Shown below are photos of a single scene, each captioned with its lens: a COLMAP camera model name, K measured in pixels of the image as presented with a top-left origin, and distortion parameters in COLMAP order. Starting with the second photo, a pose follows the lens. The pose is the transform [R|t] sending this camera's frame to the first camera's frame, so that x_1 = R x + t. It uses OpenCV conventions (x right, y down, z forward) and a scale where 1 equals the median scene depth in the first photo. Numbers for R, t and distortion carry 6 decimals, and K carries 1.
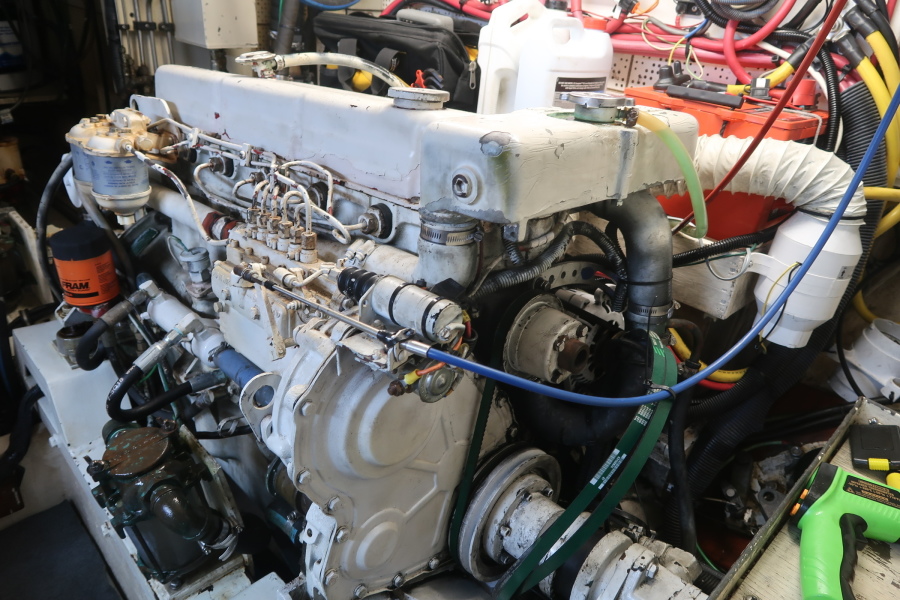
lens RADIAL K [[620.9, 0, 454.1], [0, 620.9, 295.7], [0, 0, 1]] dist [-0.023430, 0.006499]
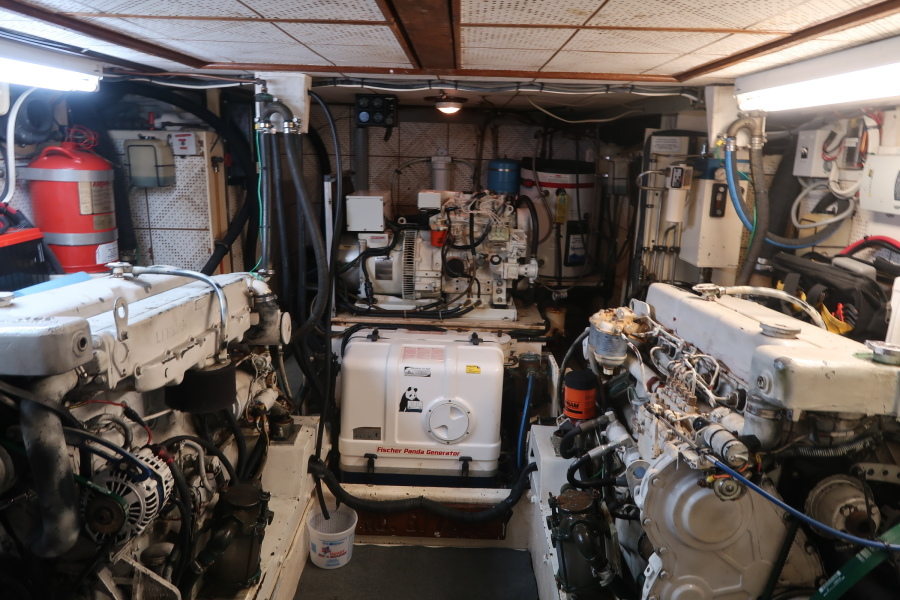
lens RADIAL K [[620.9, 0, 454.1], [0, 620.9, 295.7], [0, 0, 1]] dist [-0.023430, 0.006499]
pose [[0.702256, 0.102189, -0.704553, 0.358943], [-0.297158, 0.941387, -0.159650, 0.080363], [0.646942, 0.321478, 0.691460, -0.525148]]
